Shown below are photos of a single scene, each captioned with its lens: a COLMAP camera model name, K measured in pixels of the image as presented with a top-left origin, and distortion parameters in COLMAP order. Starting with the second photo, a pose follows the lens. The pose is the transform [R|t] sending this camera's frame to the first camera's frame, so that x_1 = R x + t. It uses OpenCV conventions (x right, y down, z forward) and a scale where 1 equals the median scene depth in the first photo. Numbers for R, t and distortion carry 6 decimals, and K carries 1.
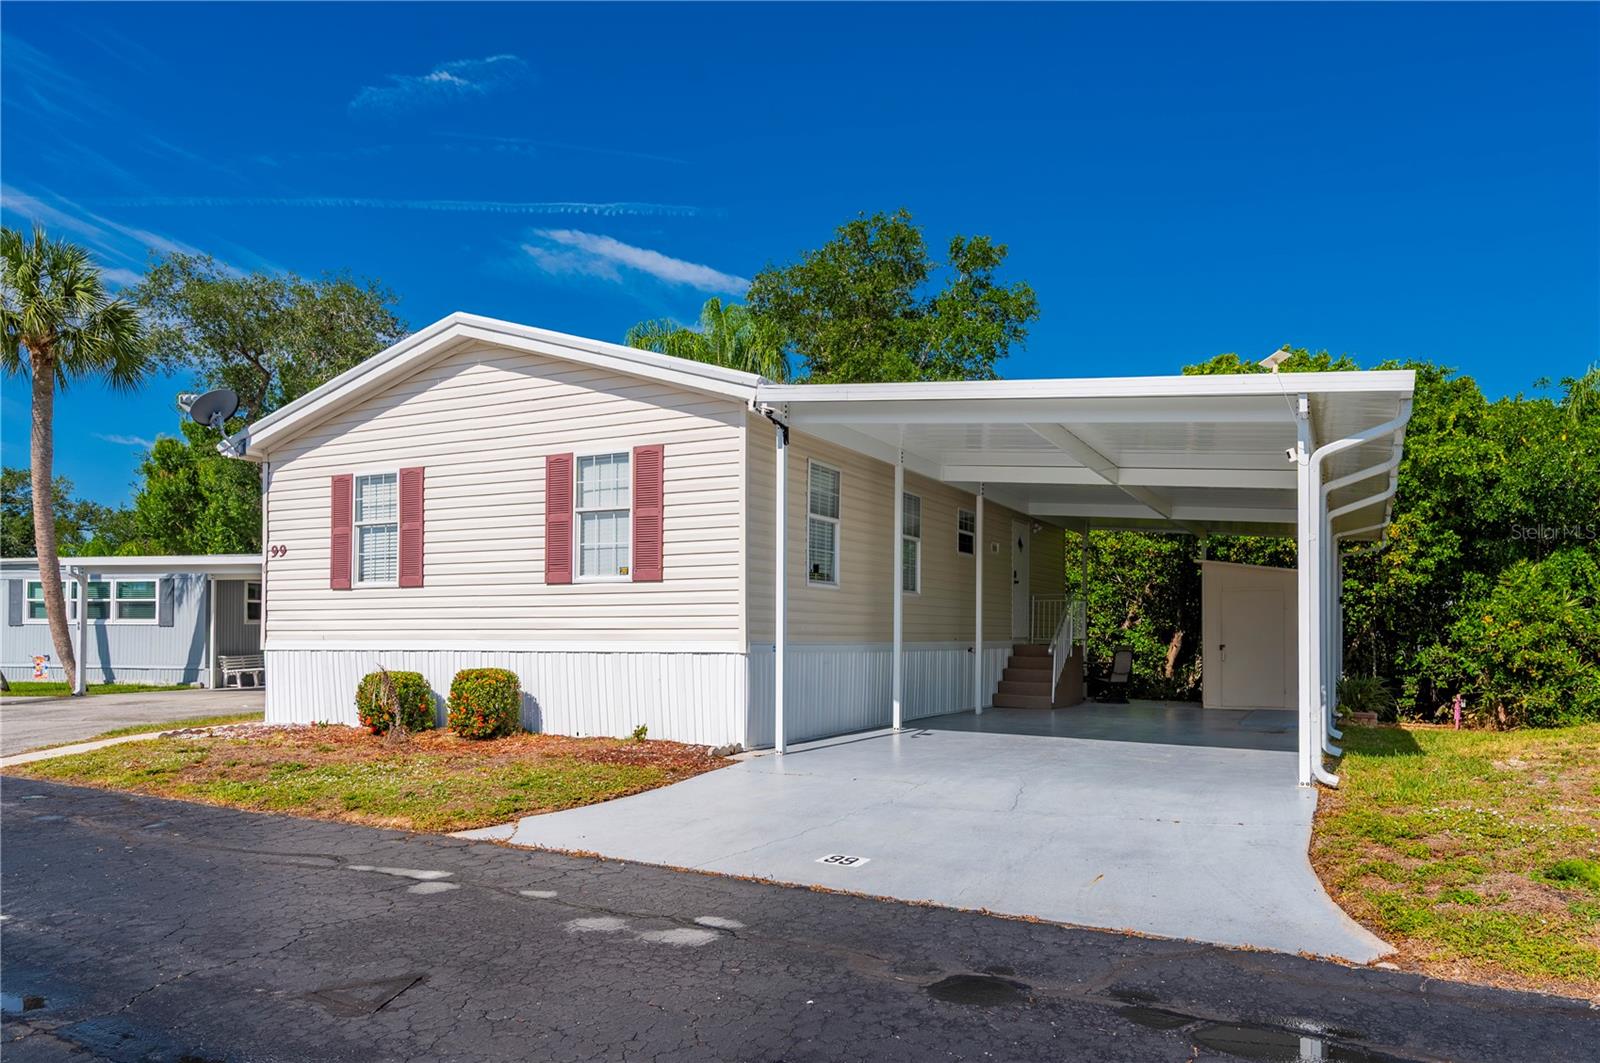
lens RADIAL K [[1059.0, 0, 862.3], [0, 1059.0, 629.2], [0, 0, 1]] dist [-0.004333, -0.001572]
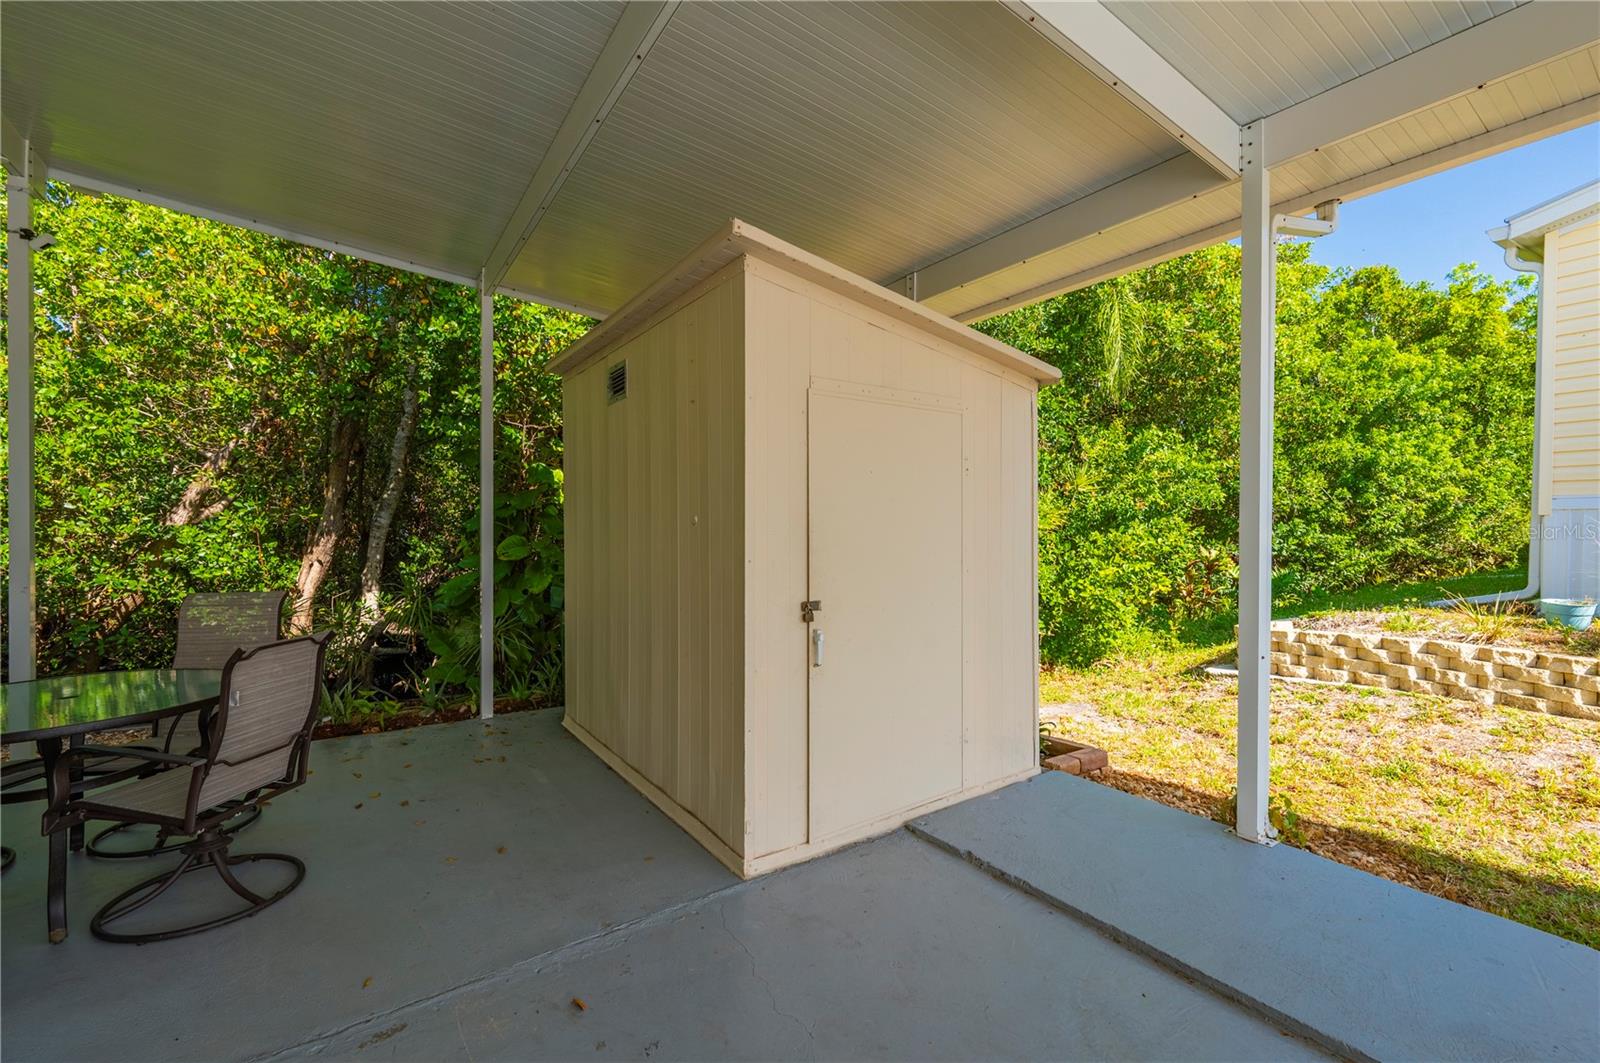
lens RADIAL K [[660.8, 0, 802.3], [0, 660.8, 533.4], [0, 0, 1]] dist [-0.002919, -0.000393]
pose [[0.497454, -0.008892, 0.867445, 0.209523], [-0.007118, 0.999872, 0.014331, -0.003630], [-0.867461, -0.013304, 0.497327, 0.952073]]
